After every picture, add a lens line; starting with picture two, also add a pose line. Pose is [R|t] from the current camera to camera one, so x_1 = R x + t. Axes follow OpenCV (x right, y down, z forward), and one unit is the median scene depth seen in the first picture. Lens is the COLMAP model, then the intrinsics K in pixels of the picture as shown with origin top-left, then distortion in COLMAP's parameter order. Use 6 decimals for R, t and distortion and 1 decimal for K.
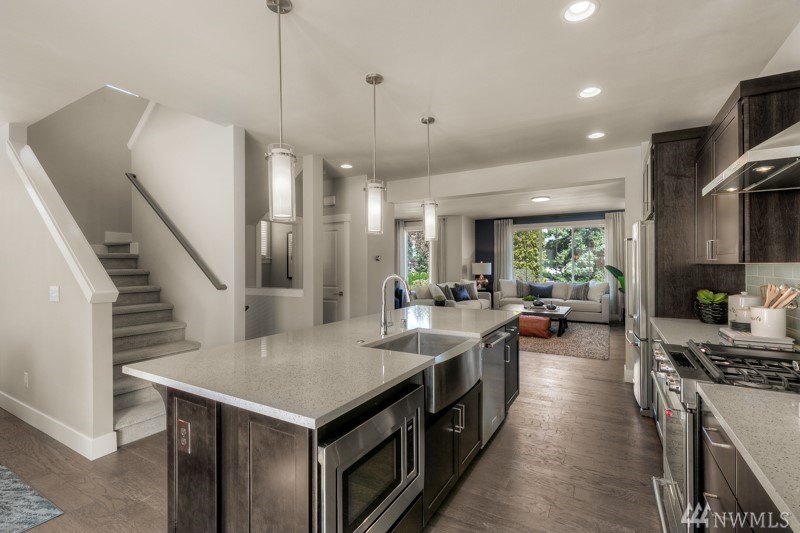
lens RADIAL K [[365.8, 0, 401.9], [0, 365.8, 264.9], [0, 0, 1]] dist [-0.000753, -0.000622]
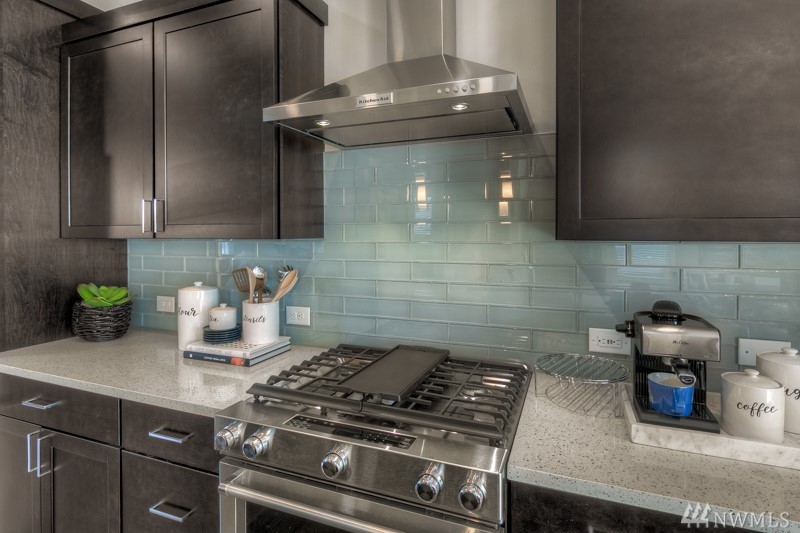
lens RADIAL K [[433.4, 0, 398.4], [0, 433.4, 238.2], [0, 0, 1]] dist [-0.004186, 0.000058]
pose [[-0.136874, -0.002234, 0.990586, 0.065127], [-0.000955, 0.999997, 0.002123, -0.004046], [-0.990588, -0.000655, -0.136876, 0.441907]]
